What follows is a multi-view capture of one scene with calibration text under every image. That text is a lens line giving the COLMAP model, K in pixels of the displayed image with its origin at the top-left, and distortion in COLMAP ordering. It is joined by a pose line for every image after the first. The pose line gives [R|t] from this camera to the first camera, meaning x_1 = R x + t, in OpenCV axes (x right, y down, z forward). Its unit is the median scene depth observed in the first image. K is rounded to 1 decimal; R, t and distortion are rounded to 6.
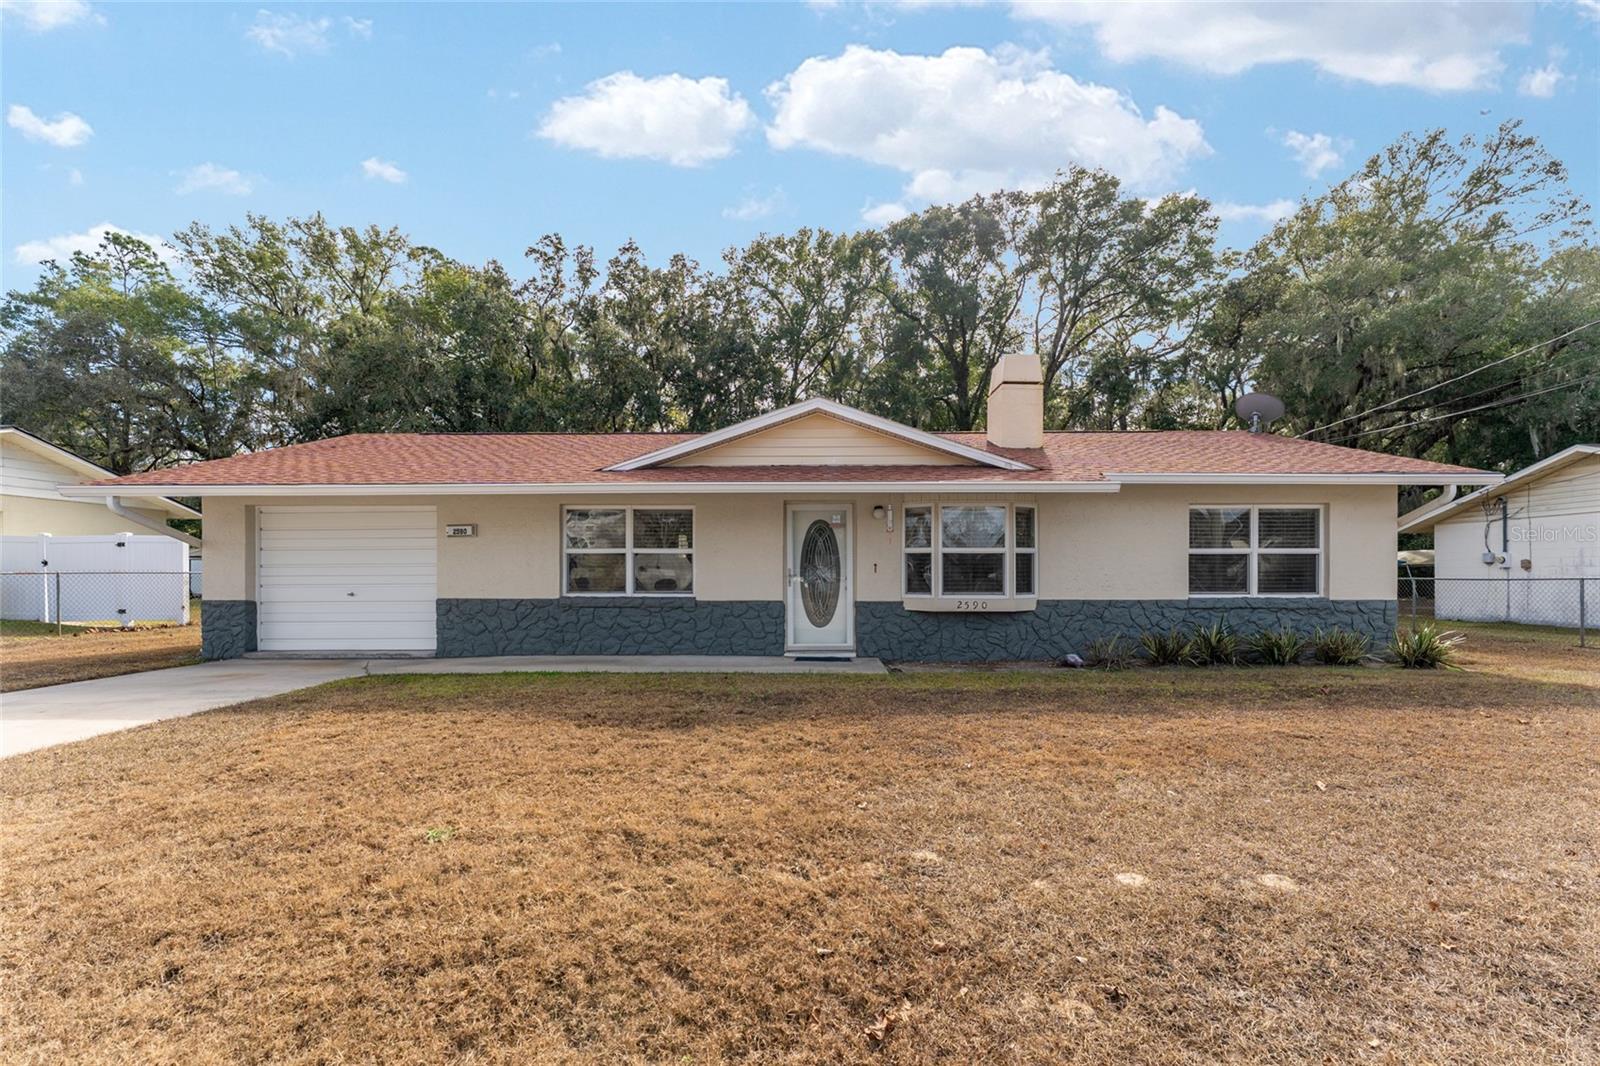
lens RADIAL K [[642.3, 0, 823.2], [0, 642.3, 555.5], [0, 0, 1]] dist [0.003725, 0.000438]
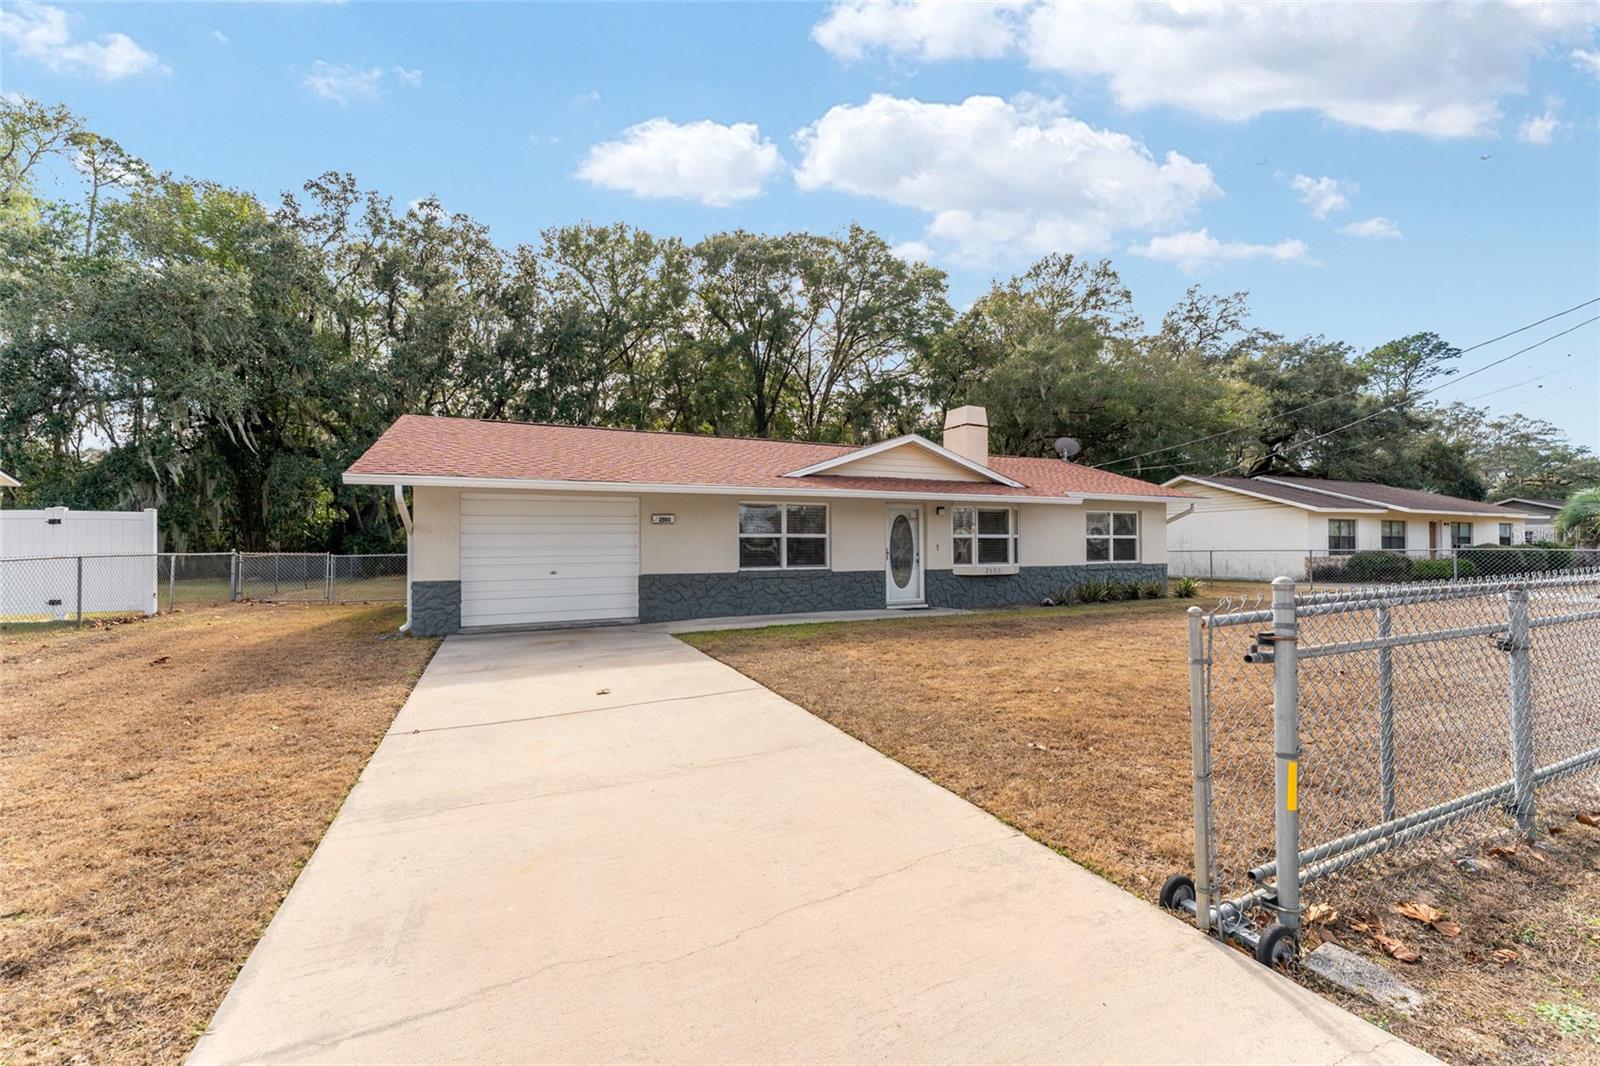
lens RADIAL K [[642.3, 0, 796.2], [0, 642.3, 535.4], [0, 0, 1]] dist [0.003725, 0.000438]
pose [[0.902272, 0.003845, 0.431150, -0.865399], [-0.002622, 0.999991, -0.003431, -0.003839], [-0.431160, 0.001965, 0.902274, -0.223783]]
